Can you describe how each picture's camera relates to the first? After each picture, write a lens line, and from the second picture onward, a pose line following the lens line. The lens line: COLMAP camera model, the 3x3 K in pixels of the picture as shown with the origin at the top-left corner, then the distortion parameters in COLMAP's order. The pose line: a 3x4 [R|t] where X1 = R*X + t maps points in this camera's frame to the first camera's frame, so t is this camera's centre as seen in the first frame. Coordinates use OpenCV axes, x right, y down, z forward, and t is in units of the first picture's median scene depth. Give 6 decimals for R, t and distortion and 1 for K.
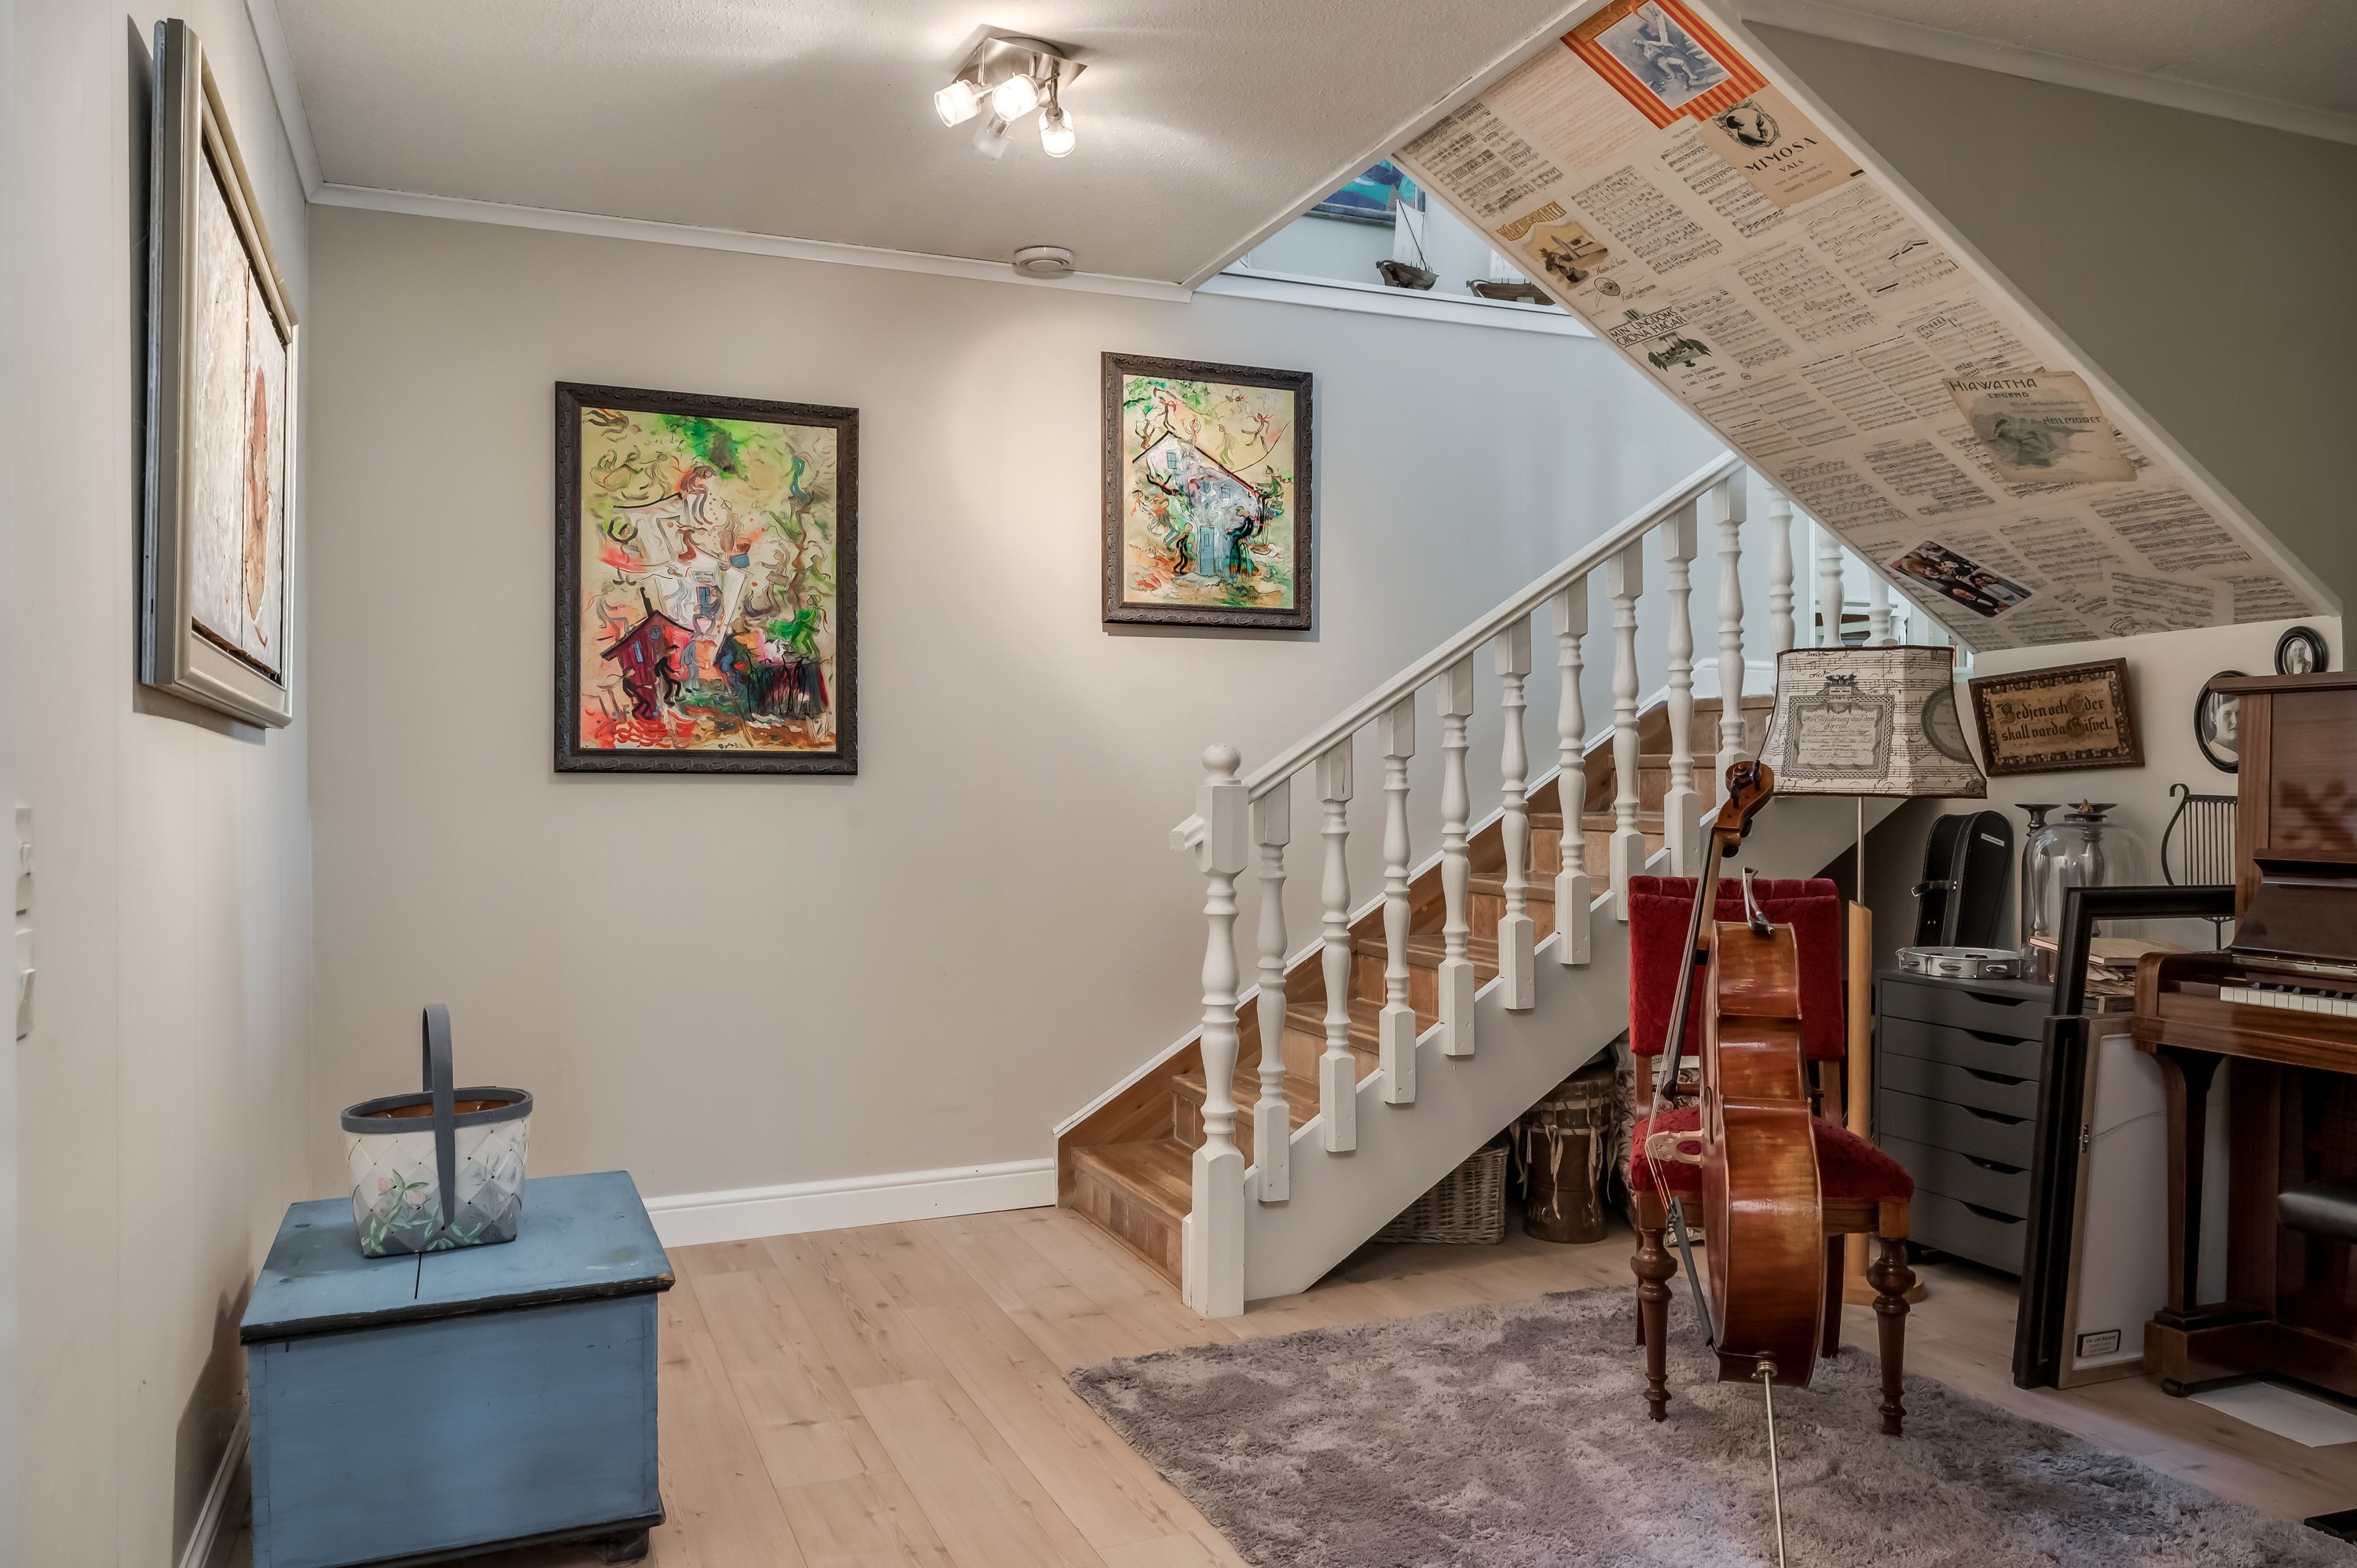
lens RADIAL K [[1612.9, 0, 1177.8], [0, 1612.9, 833.9], [0, 0, 1]] dist [0.007416, -0.001308]
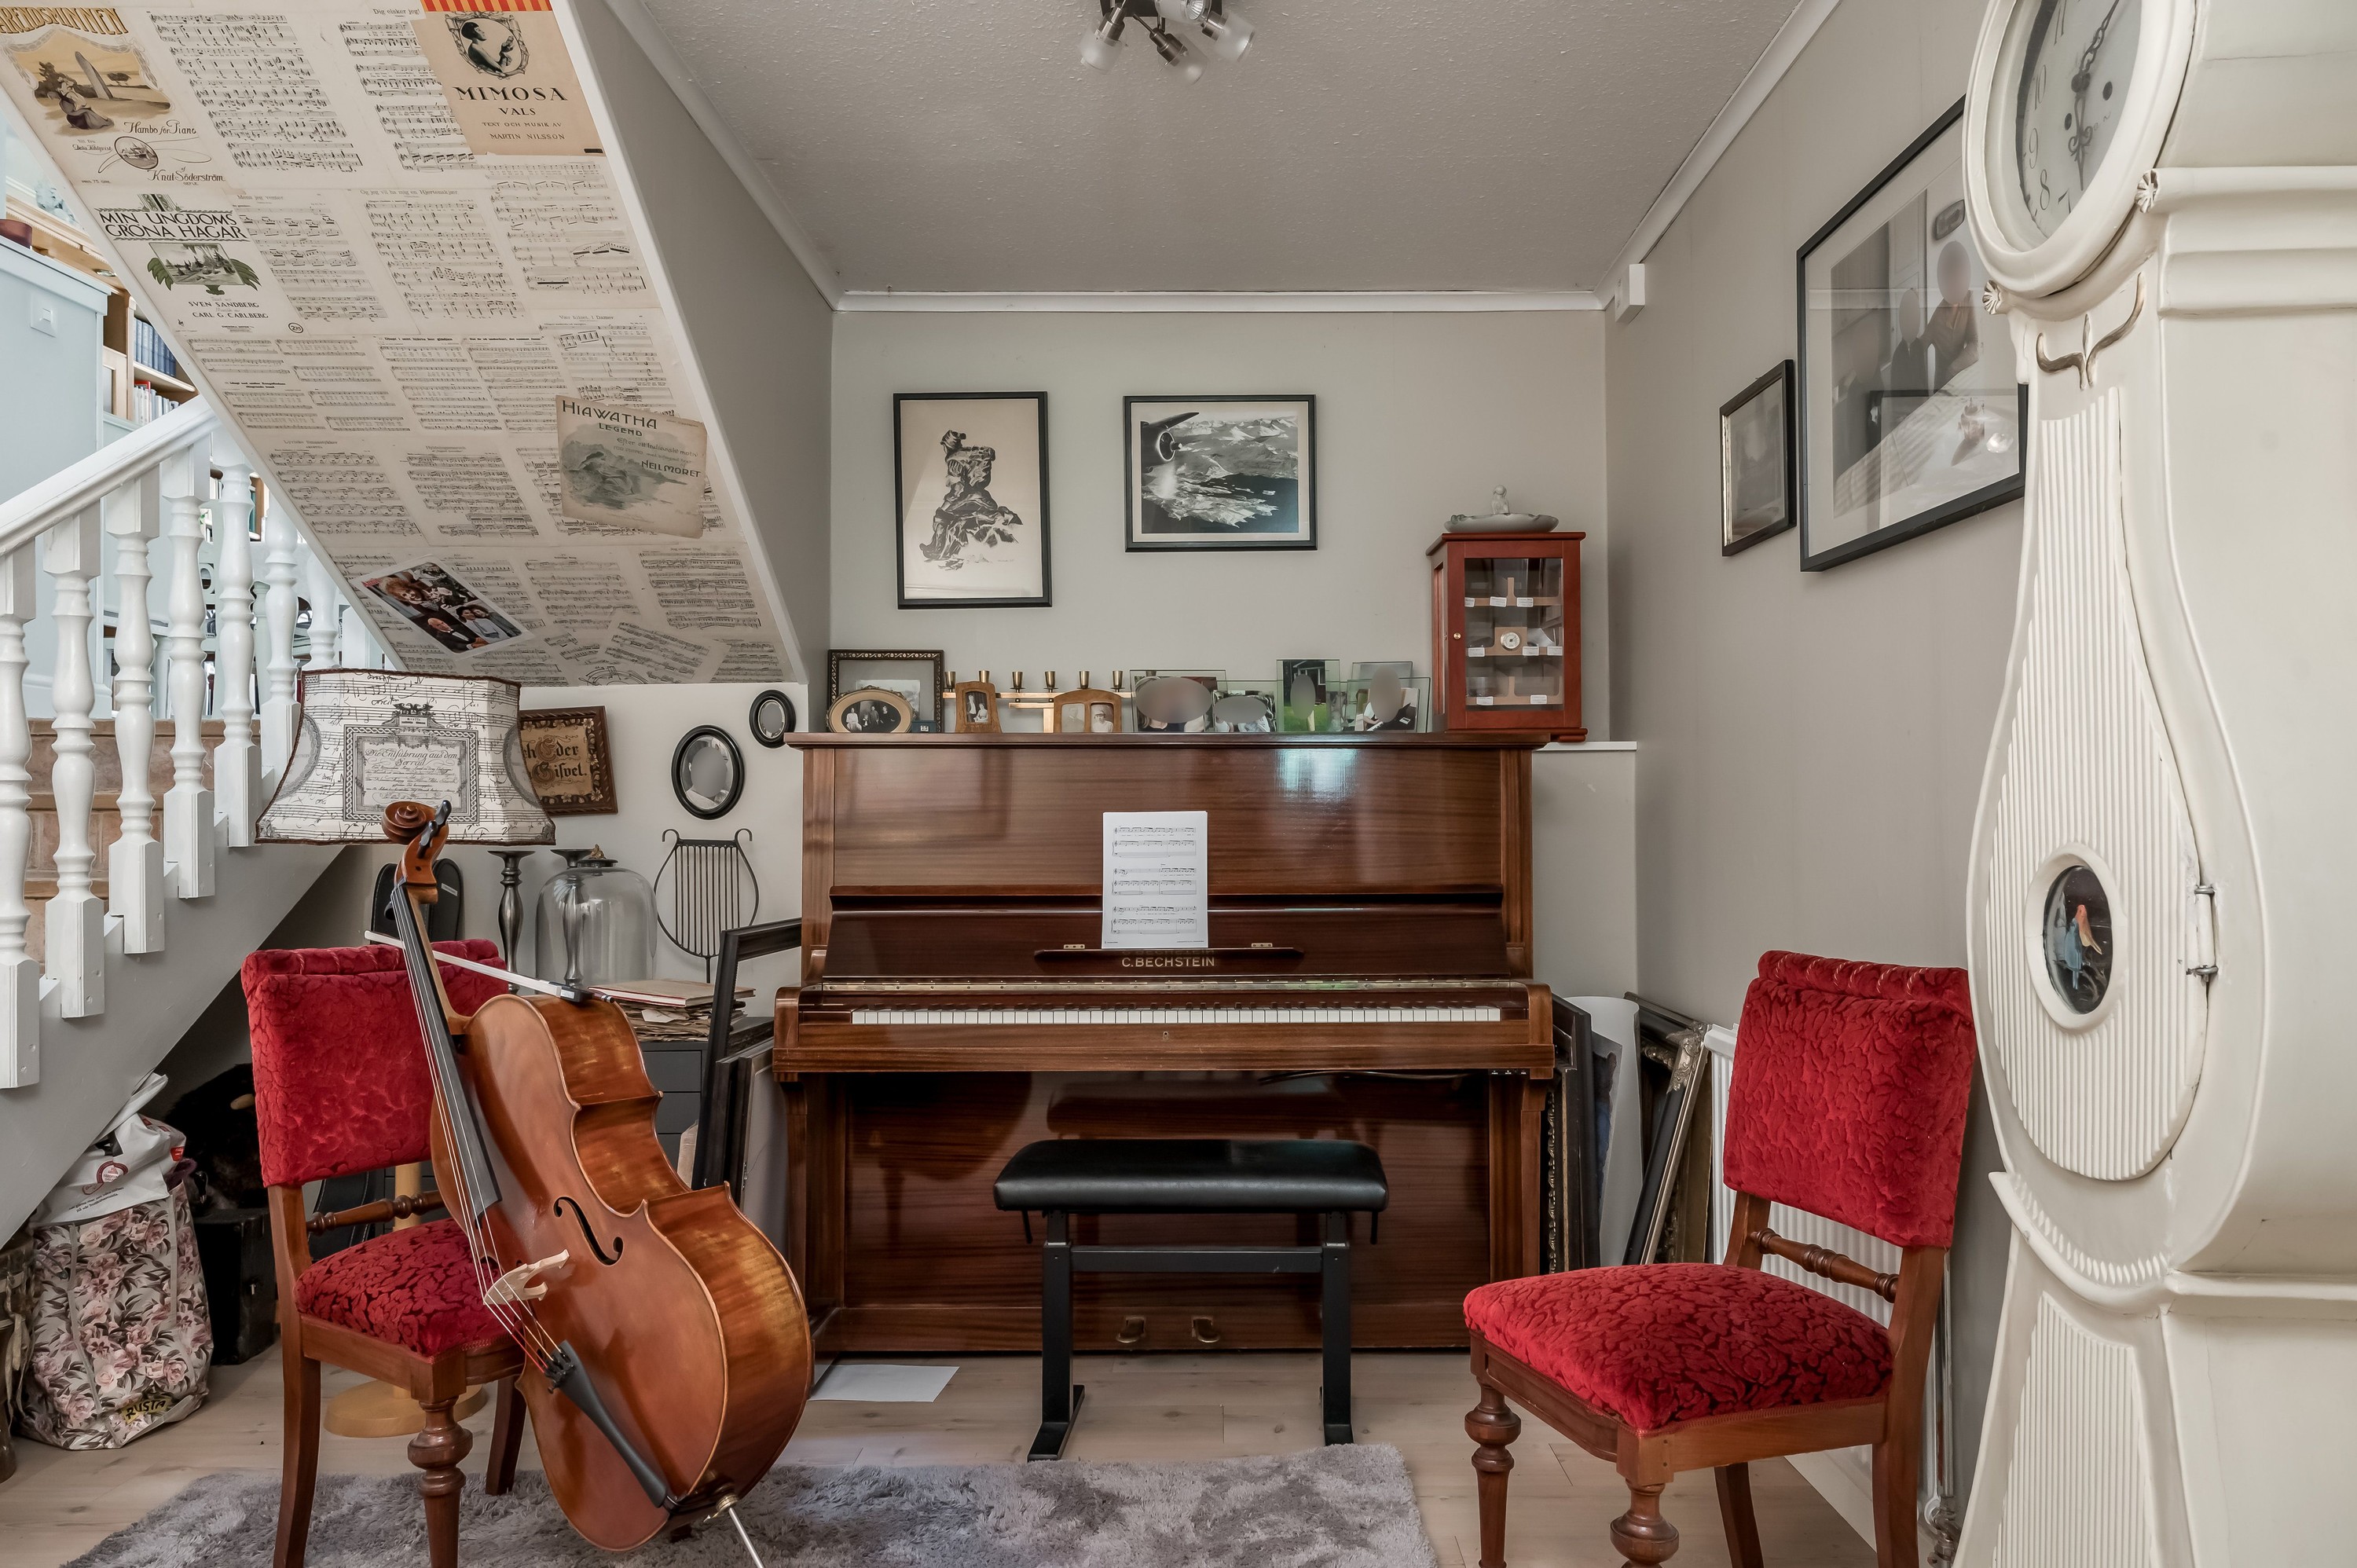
lens RADIAL K [[1612.9, 0, 1177.8], [0, 1612.9, 833.9], [0, 0, 1]] dist [0.007416, -0.001308]
pose [[0.400037, -0.003275, 0.916493, -0.221004], [0.031167, 0.999464, -0.010033, -0.007281], [-0.915969, 0.032578, 0.399925, 0.282893]]
